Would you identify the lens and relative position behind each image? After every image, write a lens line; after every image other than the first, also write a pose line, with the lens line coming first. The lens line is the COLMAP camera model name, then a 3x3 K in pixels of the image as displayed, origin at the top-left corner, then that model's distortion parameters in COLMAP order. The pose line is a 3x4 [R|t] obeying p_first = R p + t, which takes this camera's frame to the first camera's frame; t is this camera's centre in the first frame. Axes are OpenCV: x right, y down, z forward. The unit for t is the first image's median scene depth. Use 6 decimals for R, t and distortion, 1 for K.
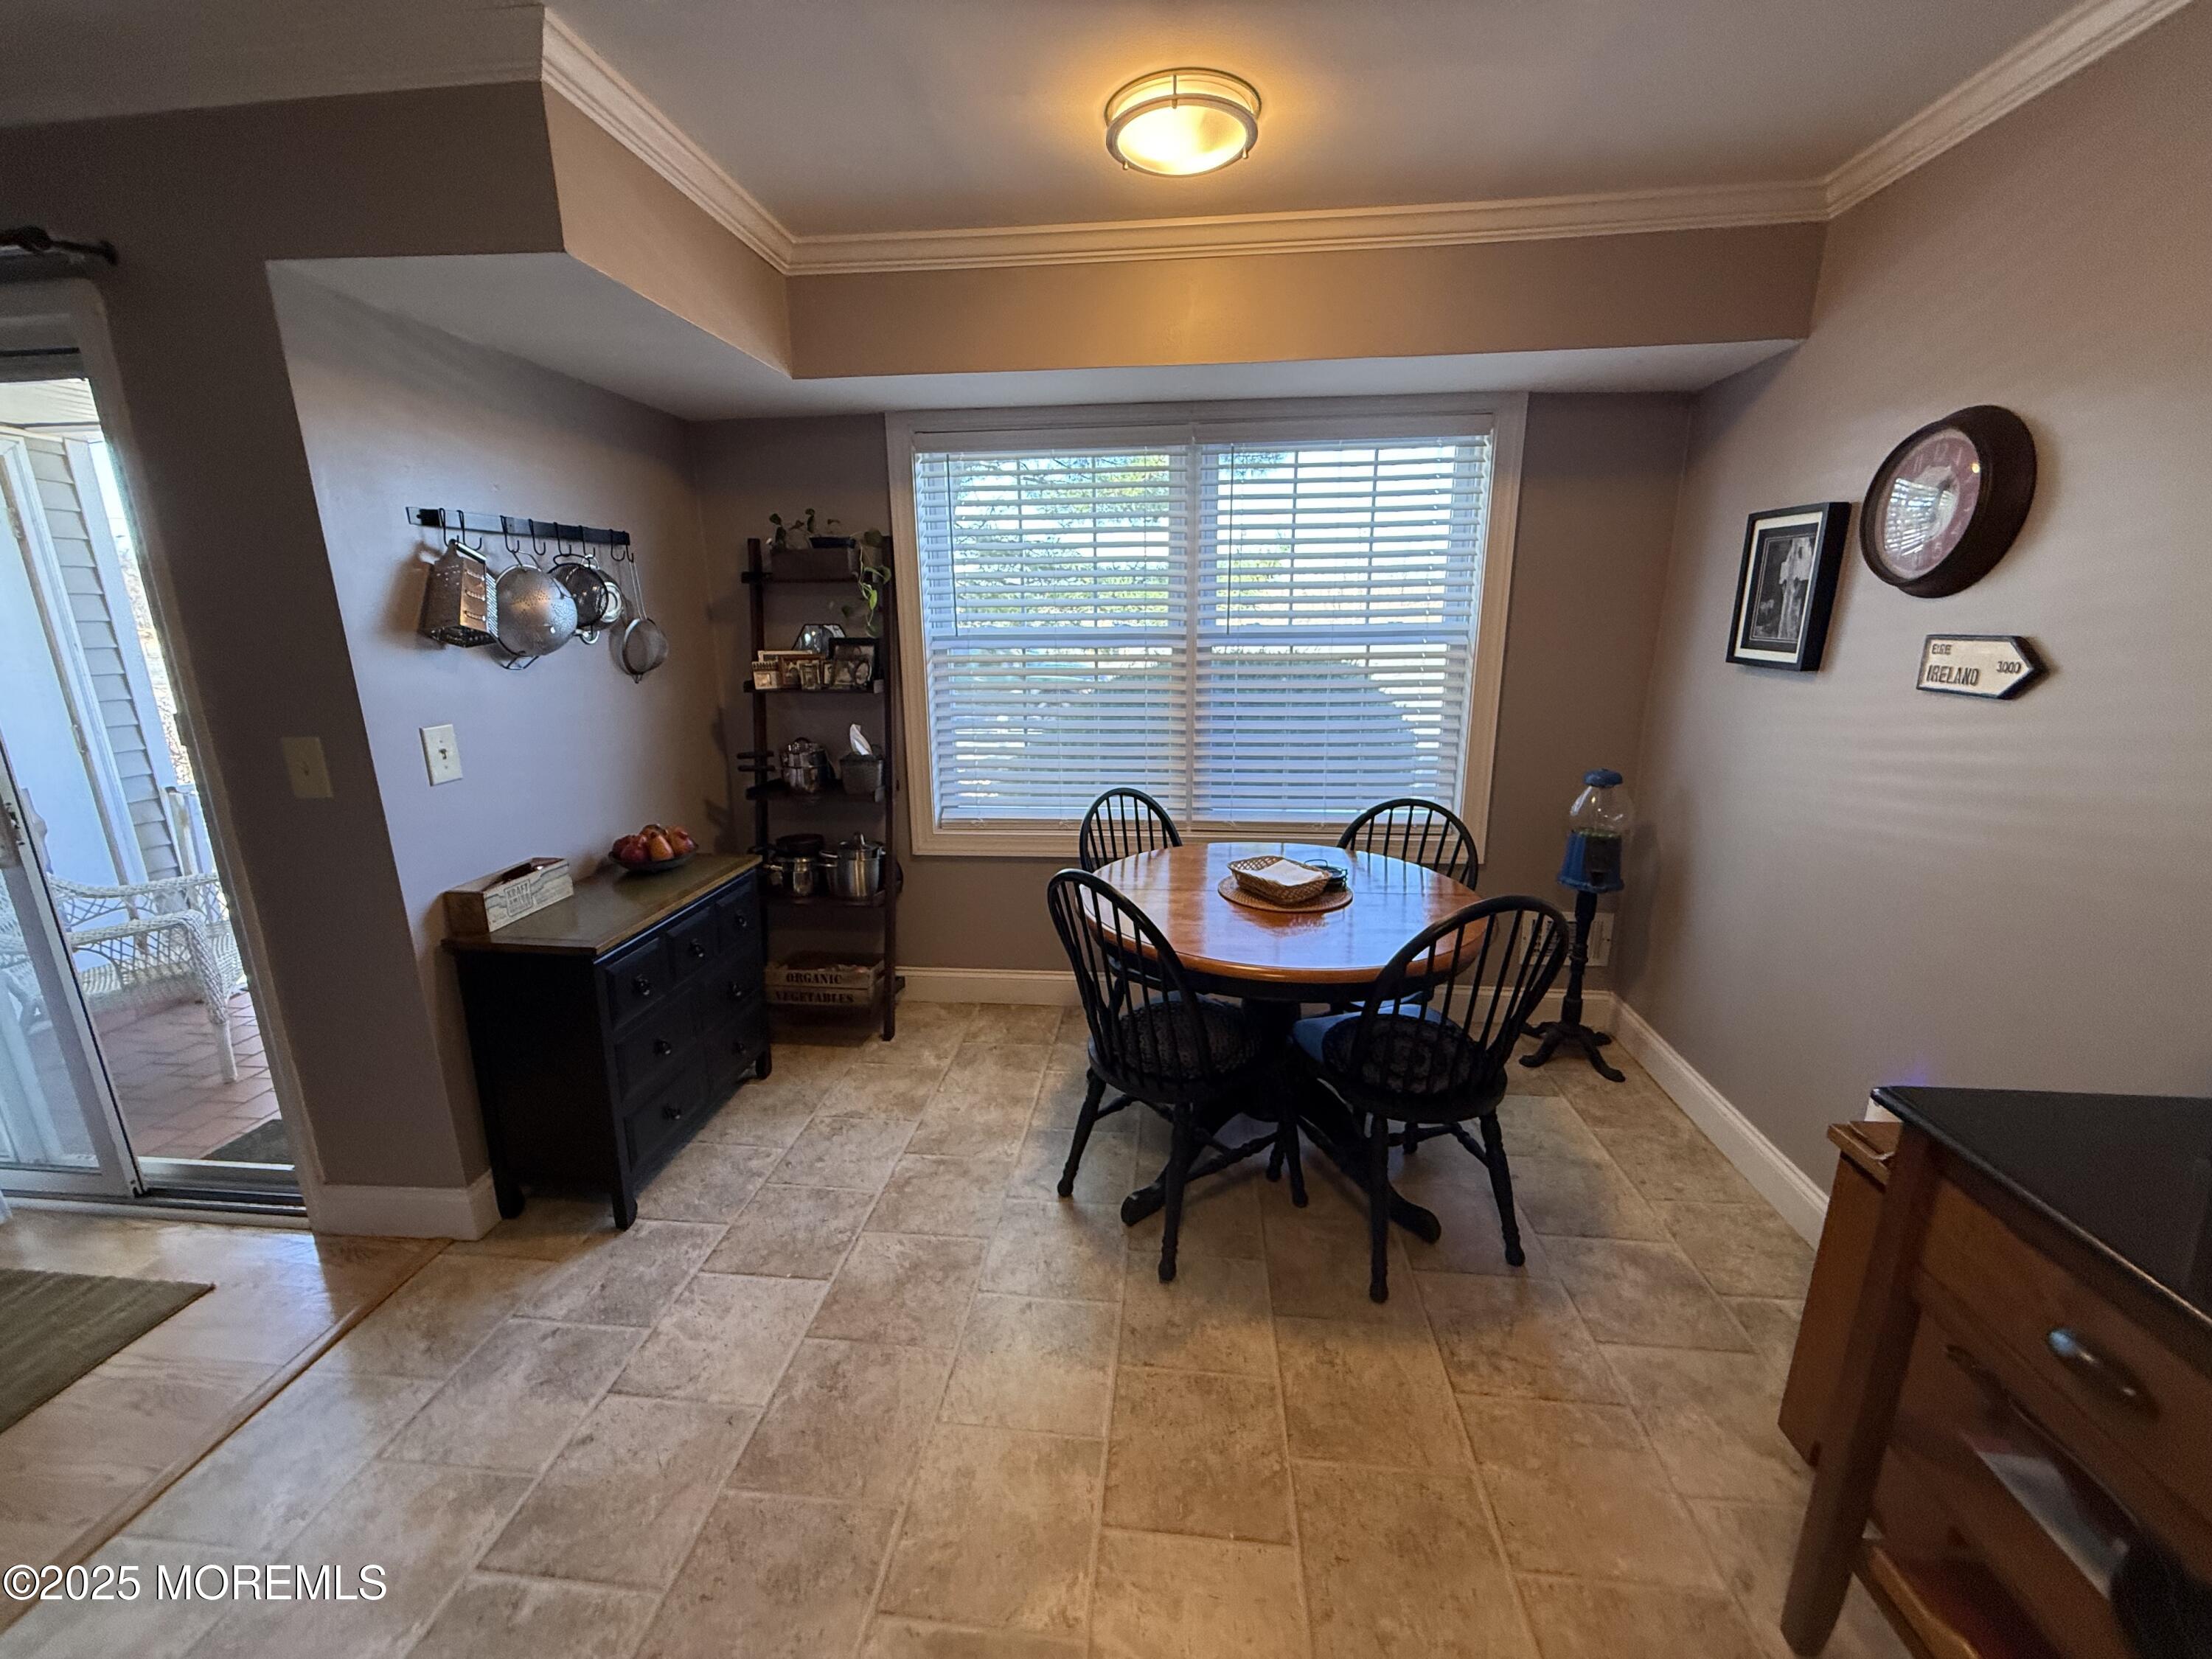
lens RADIAL K [[881.1, 0, 1104.9], [0, 881.1, 826.1], [0, 0, 1]] dist [-0.000314, 0.000008]
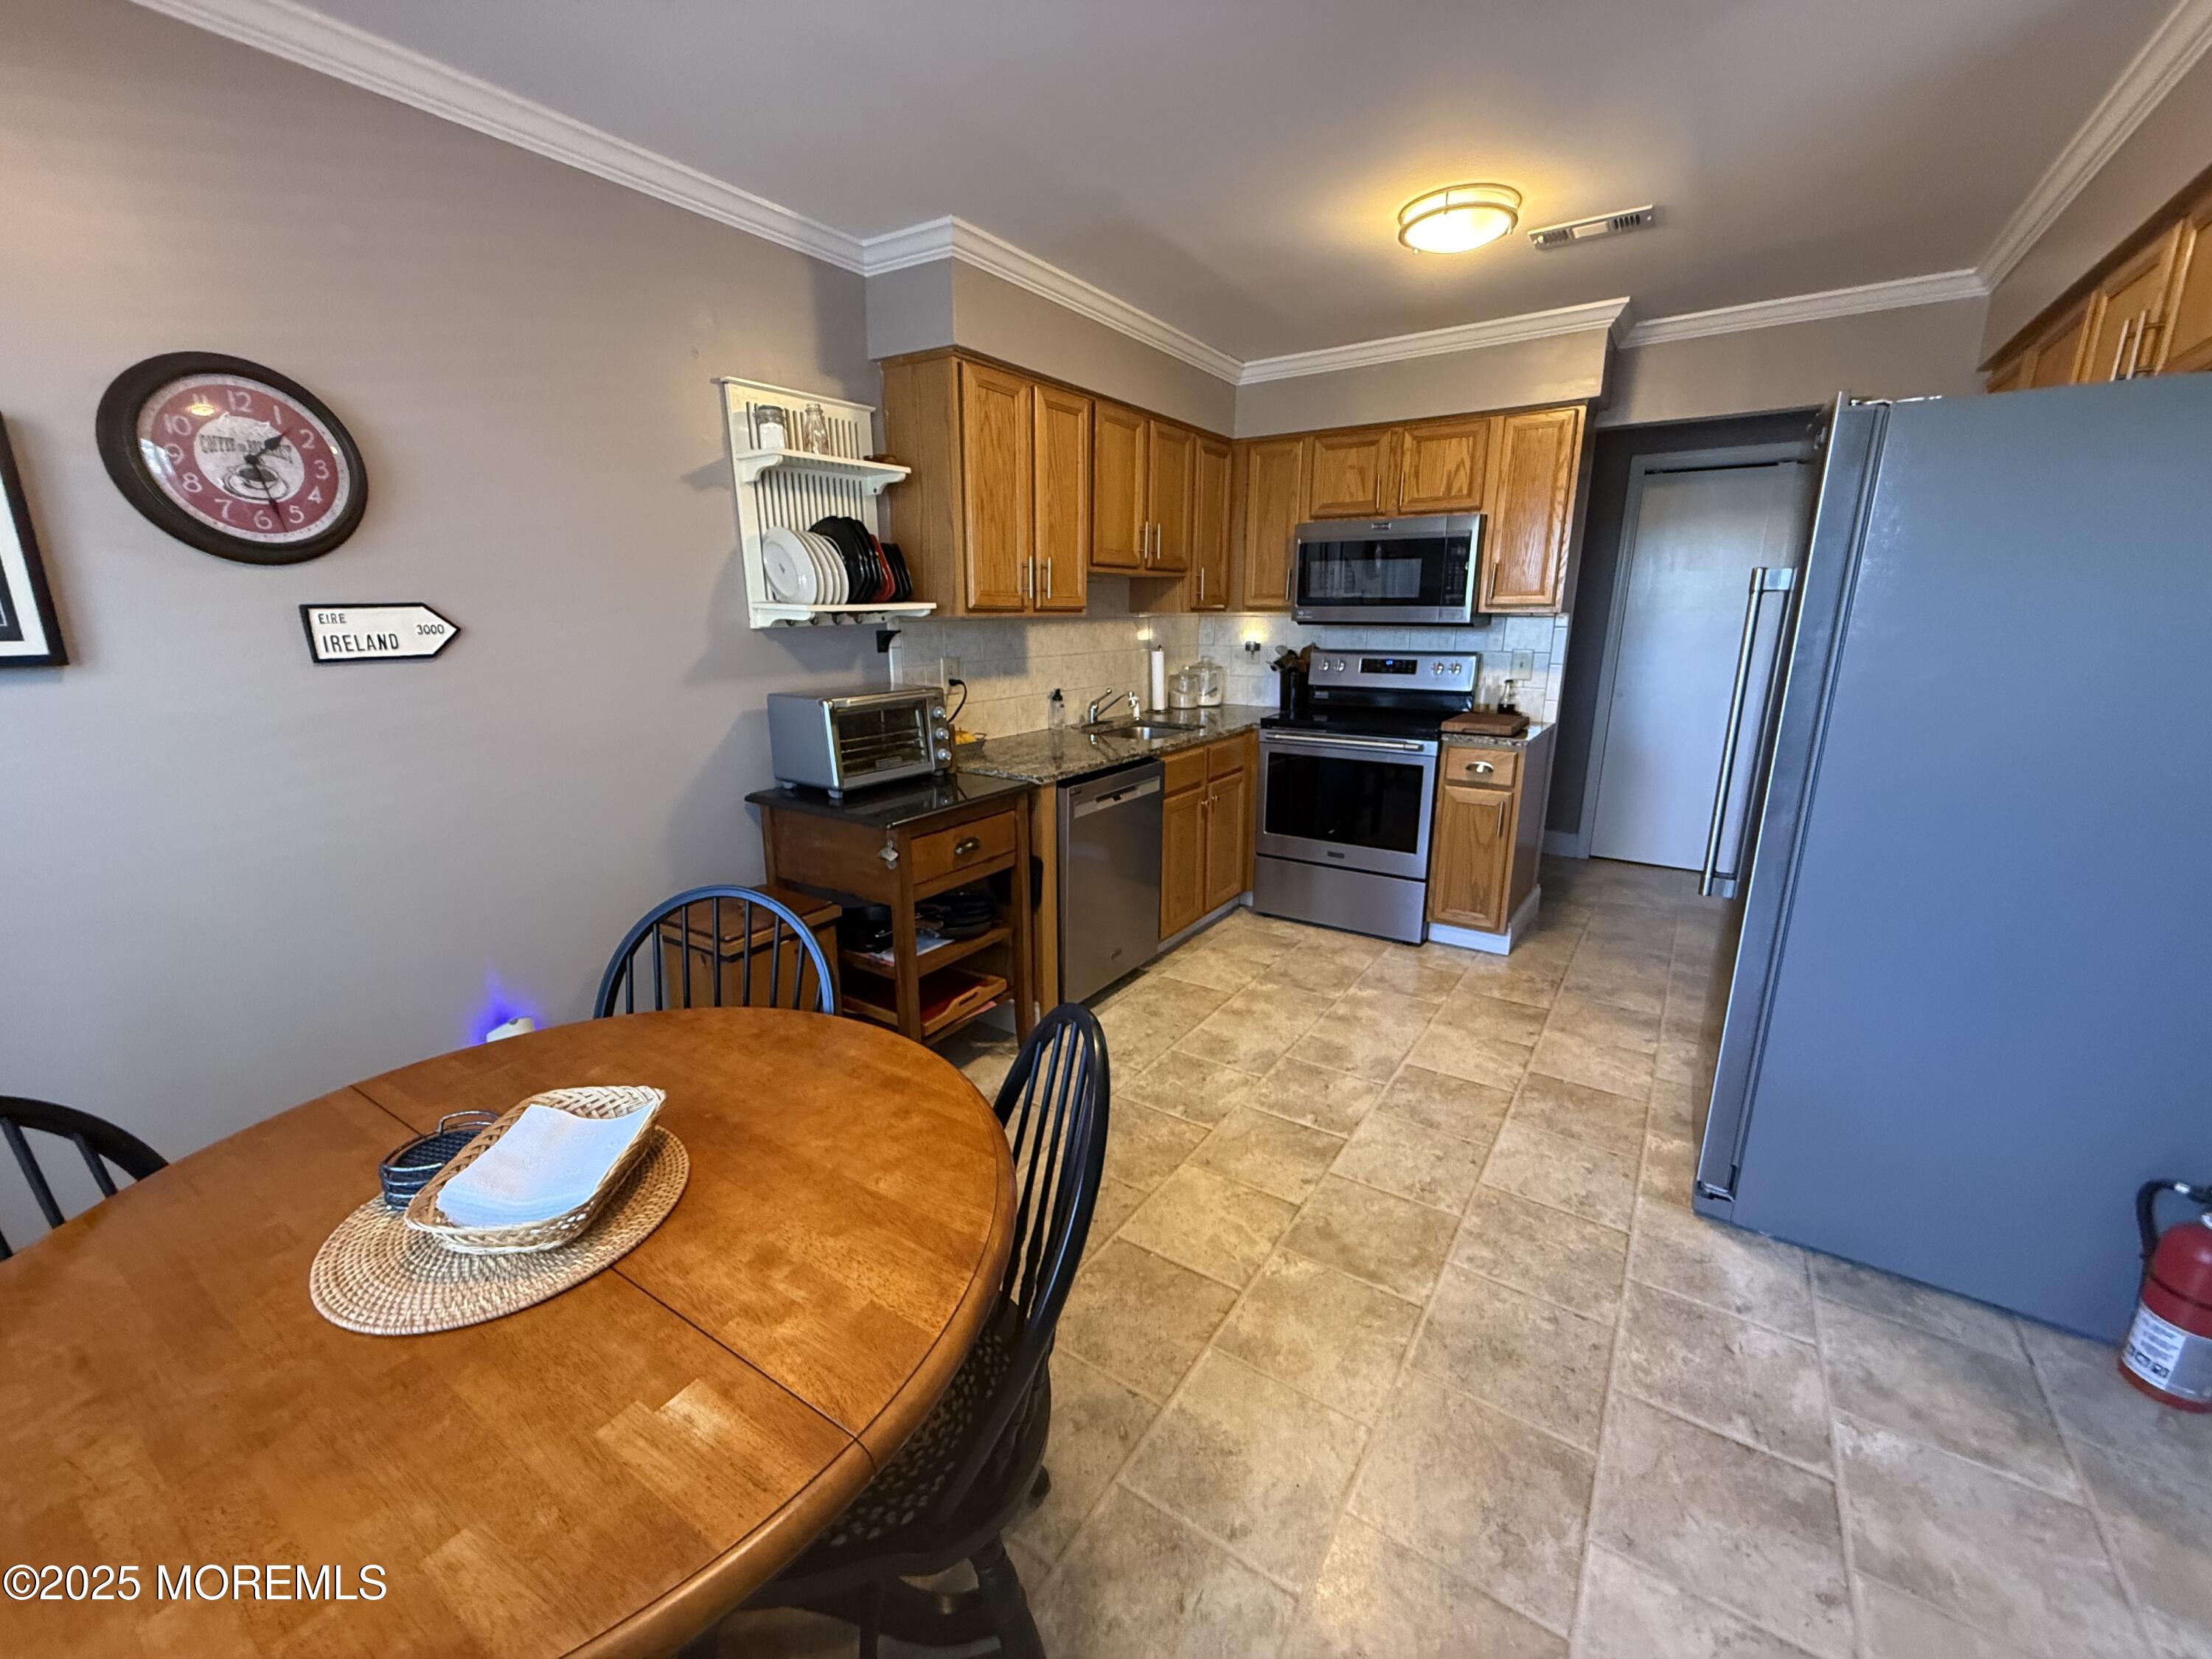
lens RADIAL K [[881.1, 0, 1104.8], [0, 881.1, 816.7], [0, 0, 1]] dist [-0.000314, 0.000008]
pose [[-0.877091, -0.099902, 0.469819, -0.300961], [0.128733, 0.893454, 0.430311, -0.323389], [-0.462751, 0.437903, -0.770780, 1.489355]]
